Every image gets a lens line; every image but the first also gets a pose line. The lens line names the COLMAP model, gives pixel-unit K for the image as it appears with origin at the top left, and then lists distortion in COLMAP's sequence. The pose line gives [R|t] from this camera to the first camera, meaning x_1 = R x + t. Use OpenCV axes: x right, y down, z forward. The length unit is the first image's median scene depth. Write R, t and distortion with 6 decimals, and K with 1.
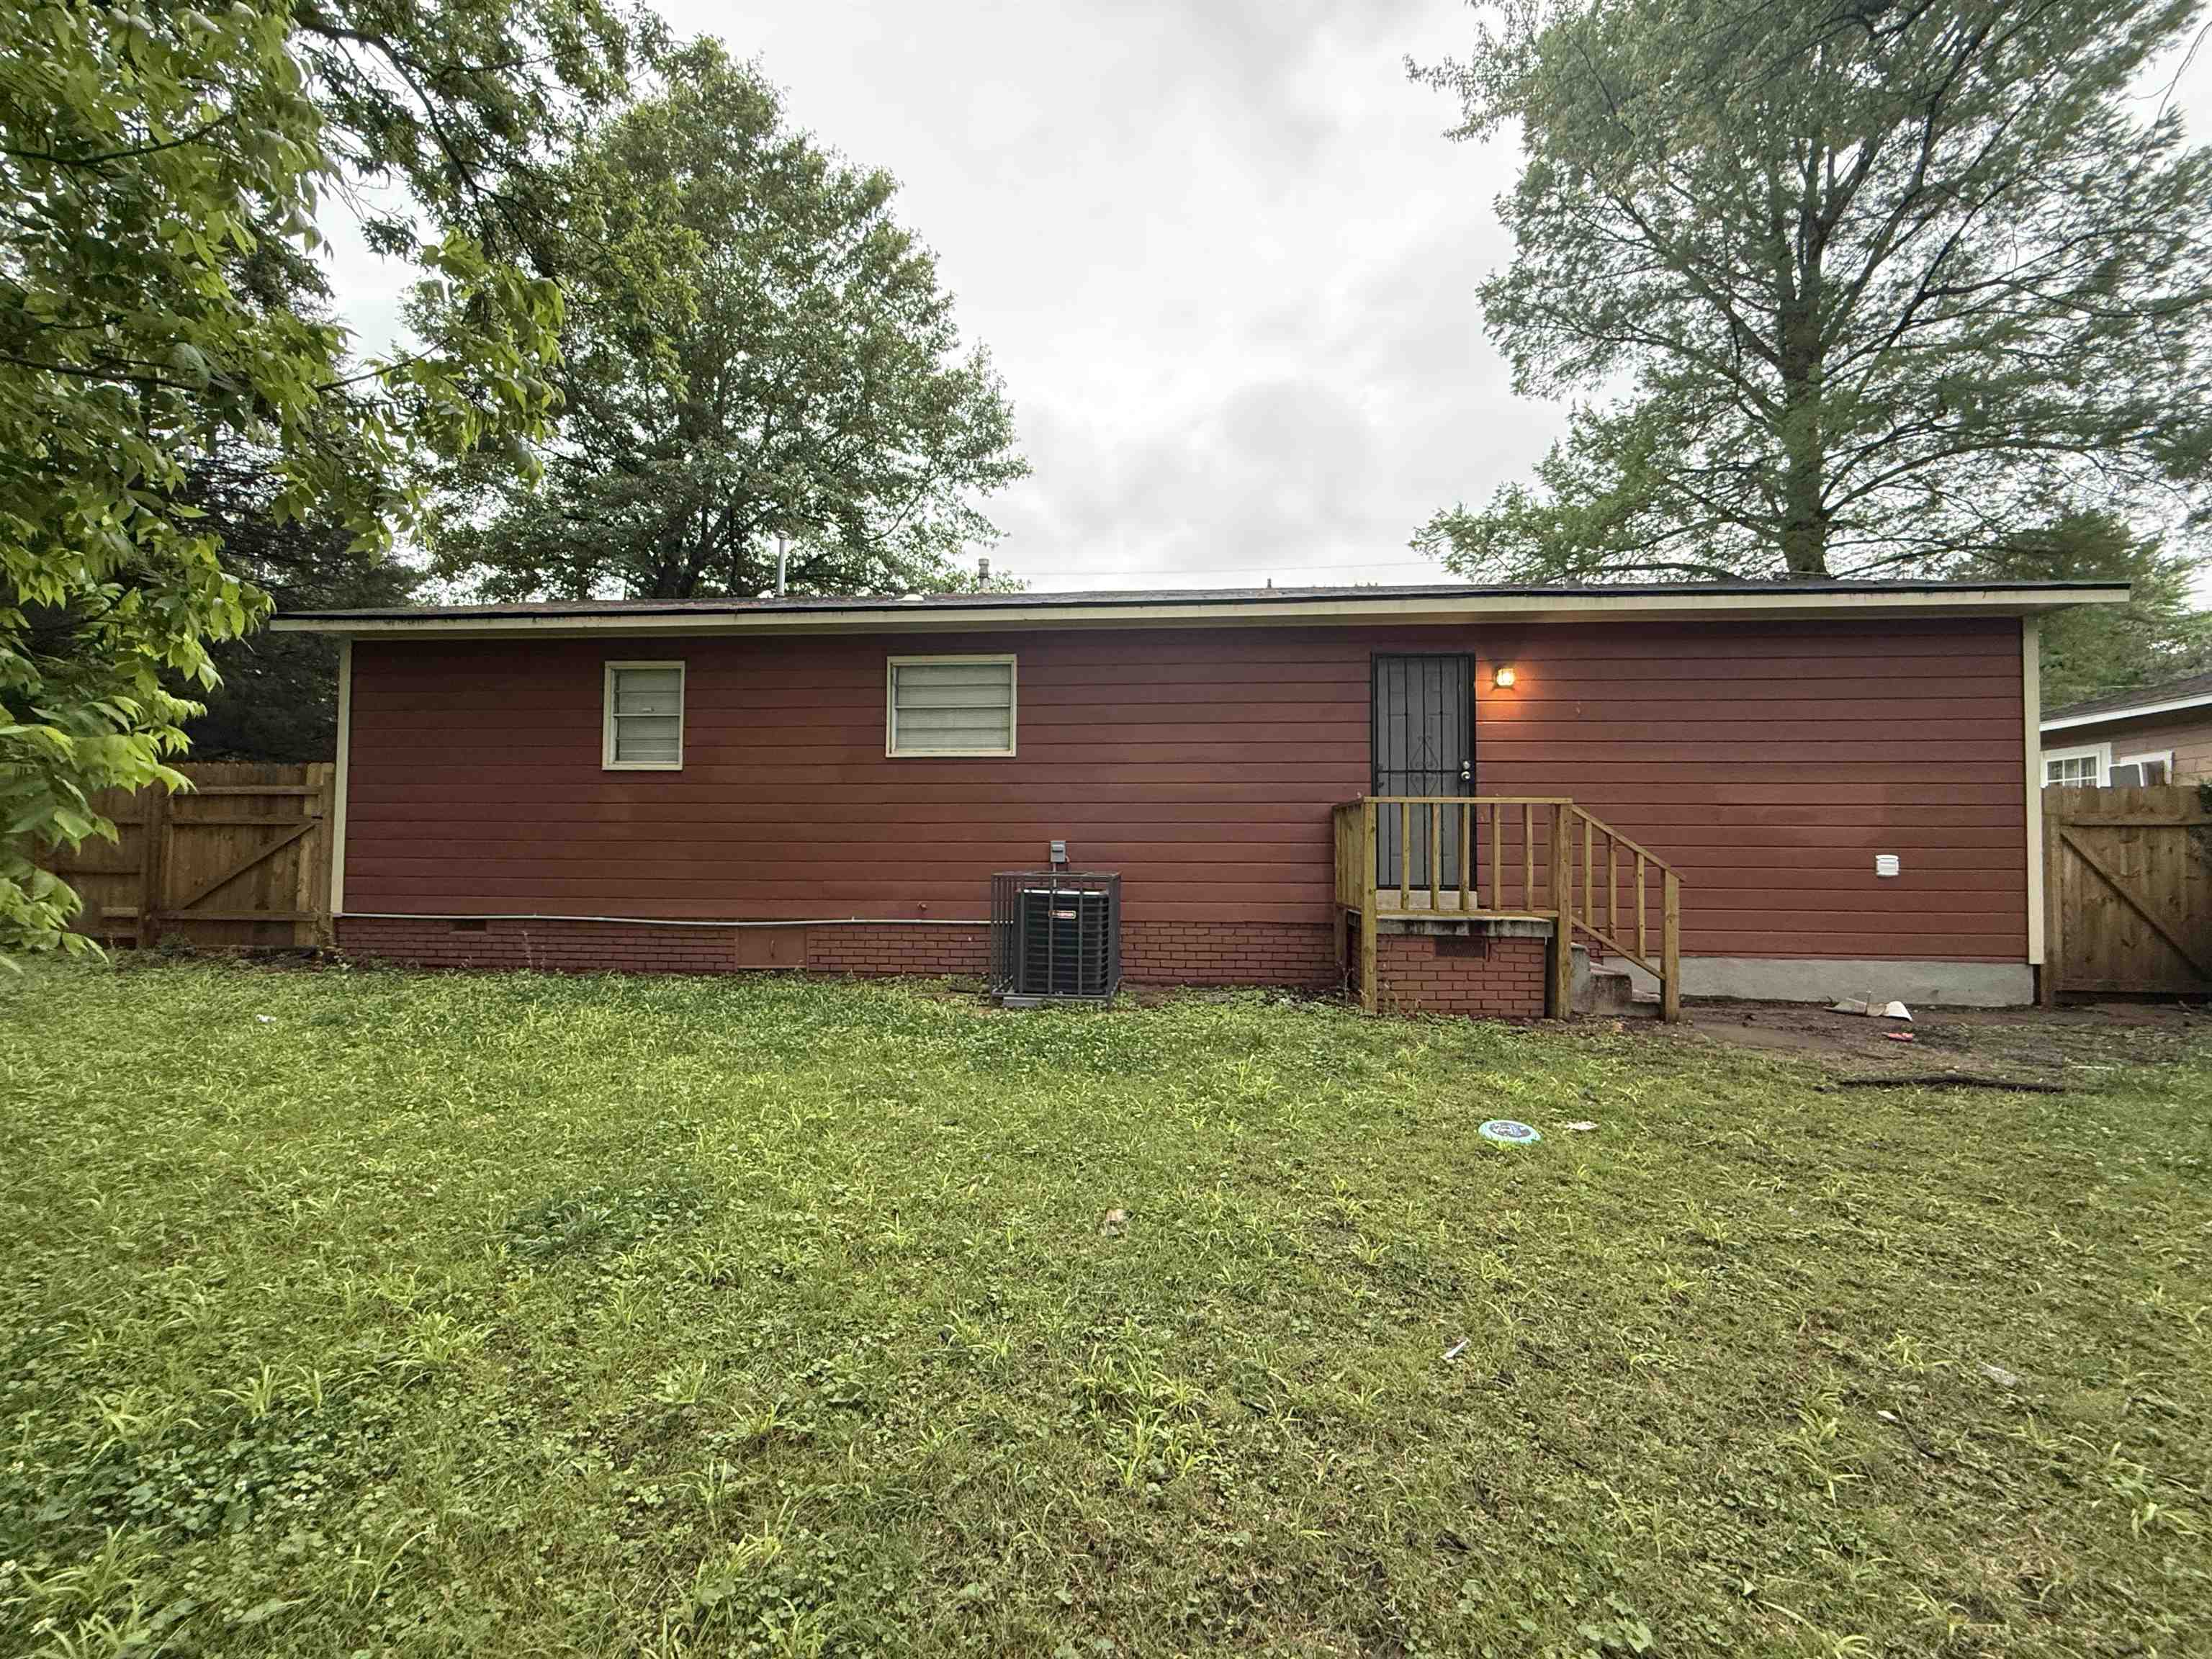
lens RADIAL K [[889.1, 0, 1093.7], [0, 889.1, 819.8], [0, 0, 1]] dist [-0.003267, 0.000405]
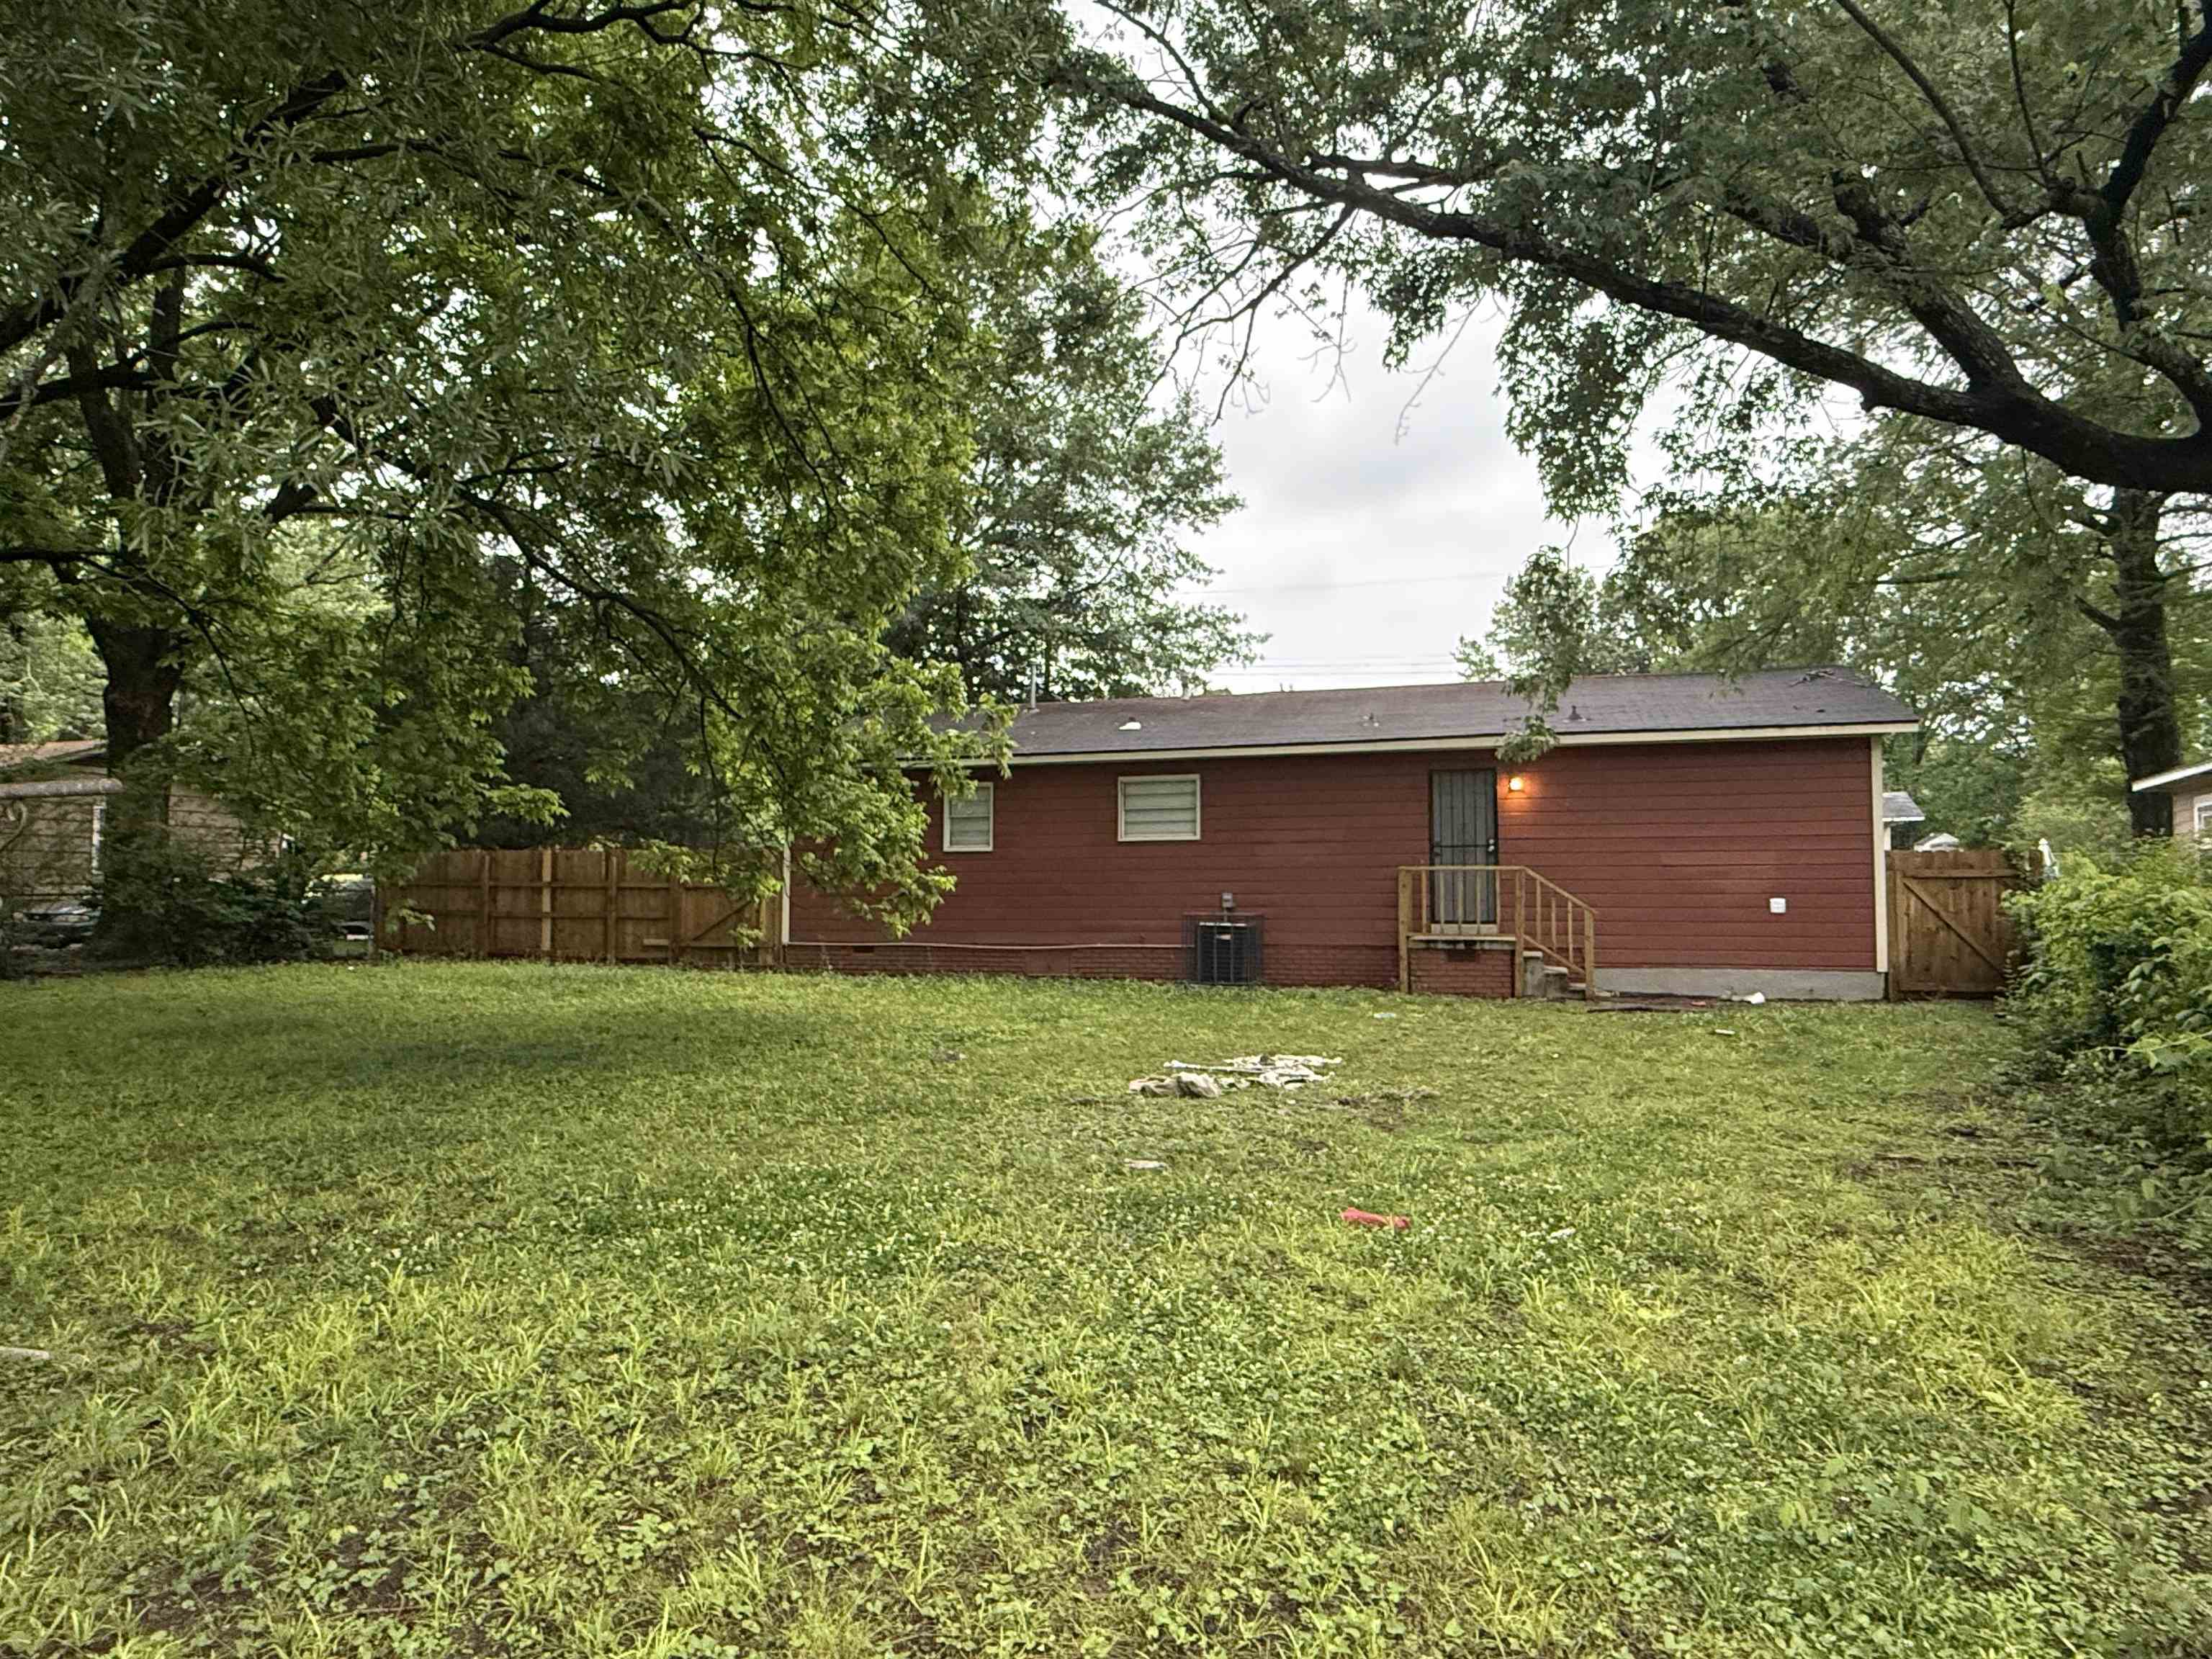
lens RADIAL K [[1352.2, 0, 1102.1], [0, 1352.2, 830.3], [0, 0, 1]] dist [0.007987, 0.000240]
pose [[0.976610, -0.019209, -0.214158, 0.254965], [0.016324, 0.999751, -0.015235, -0.054688], [0.214397, 0.011383, 0.976680, -1.361631]]
